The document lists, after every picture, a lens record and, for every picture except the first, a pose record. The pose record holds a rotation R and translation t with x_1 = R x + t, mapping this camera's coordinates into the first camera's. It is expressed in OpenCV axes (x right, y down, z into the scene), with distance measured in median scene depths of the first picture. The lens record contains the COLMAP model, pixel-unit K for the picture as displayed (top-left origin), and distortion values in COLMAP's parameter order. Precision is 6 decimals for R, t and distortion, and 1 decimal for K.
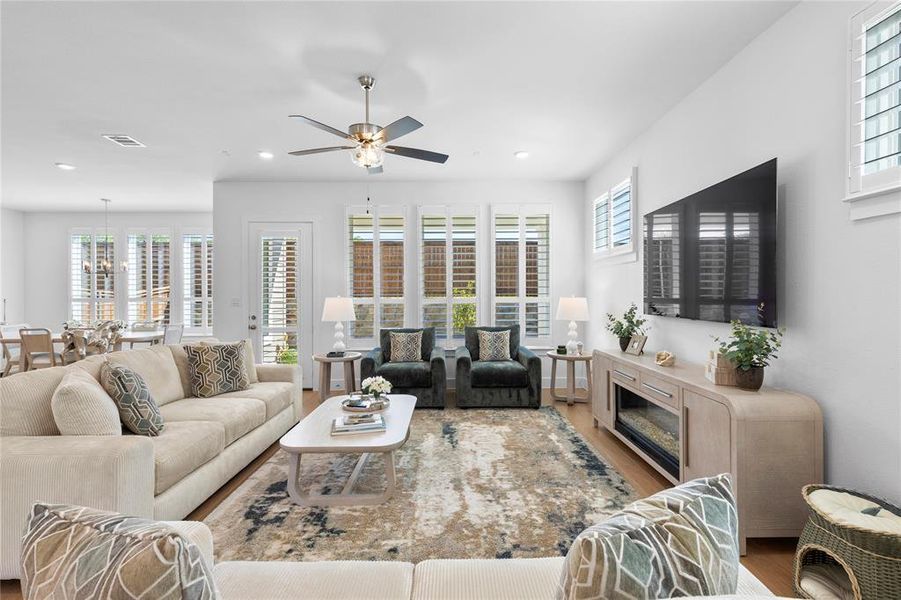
lens RADIAL K [[410.9, 0, 460.1], [0, 410.9, 295.9], [0, 0, 1]] dist [0.008490, 0.000144]
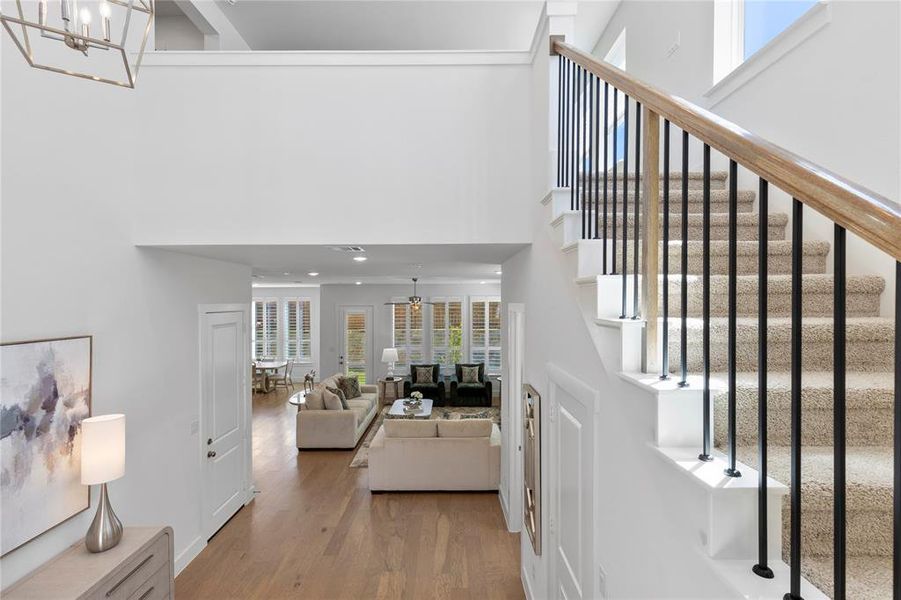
lens RADIAL K [[414.2, 0, 454.7], [0, 414.2, 301.5], [0, 0, 1]] dist [0.003450, 0.000146]
pose [[0.999937, 0.004225, -0.010355, 0.031017], [-0.004248, 0.999988, -0.002248, -0.233641], [0.010346, 0.002292, 0.999944, -1.021739]]
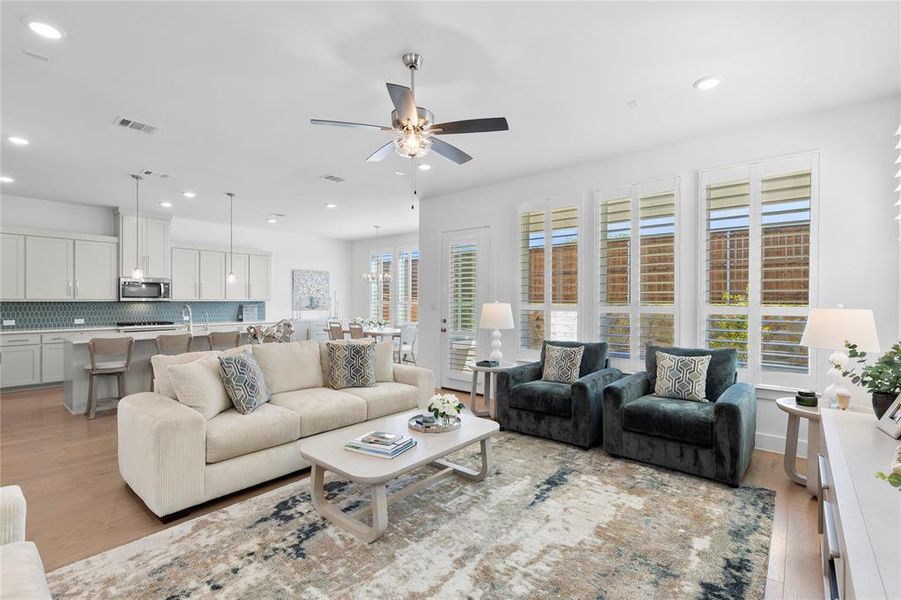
lens RADIAL K [[414.2, 0, 454.7], [0, 414.2, 301.5], [0, 0, 1]] dist [0.003450, 0.000146]
pose [[0.750099, 0.008961, -0.661265, 0.275481], [-0.008002, 0.999958, 0.004474, -0.003658], [0.661277, 0.001936, 0.750139, 0.247549]]
